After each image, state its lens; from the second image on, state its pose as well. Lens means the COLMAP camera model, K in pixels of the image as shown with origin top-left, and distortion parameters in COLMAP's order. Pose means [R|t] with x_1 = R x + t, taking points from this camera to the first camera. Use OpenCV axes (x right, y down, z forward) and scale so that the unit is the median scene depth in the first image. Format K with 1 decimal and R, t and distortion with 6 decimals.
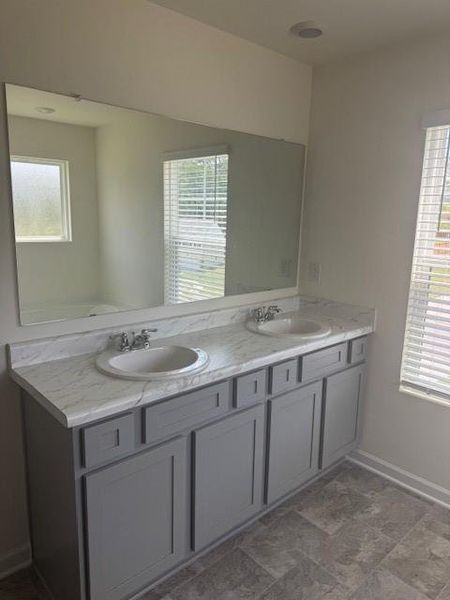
lens RADIAL K [[422.3, 0, 238.4], [0, 422.3, 300.3], [0, 0, 1]] dist [0.003494, -0.006216]
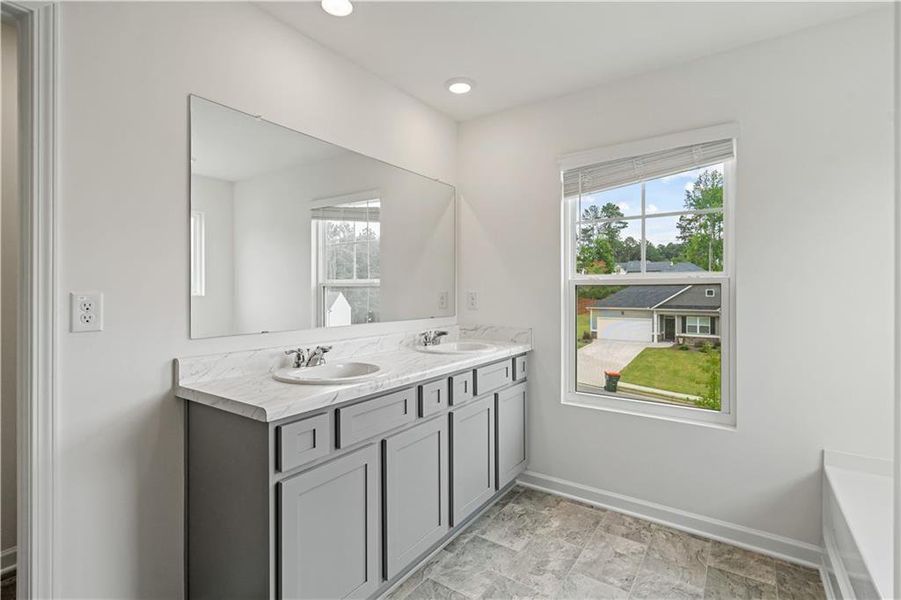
lens RADIAL K [[420.9, 0, 450.5], [0, 420.9, 300.0], [0, 0, 1]] dist [0.000169, 0.000126]
pose [[0.978037, -0.033140, 0.205781, -0.118781], [0.068338, 0.983691, -0.166378, 0.136982], [-0.196912, 0.176786, 0.964351, -0.010187]]
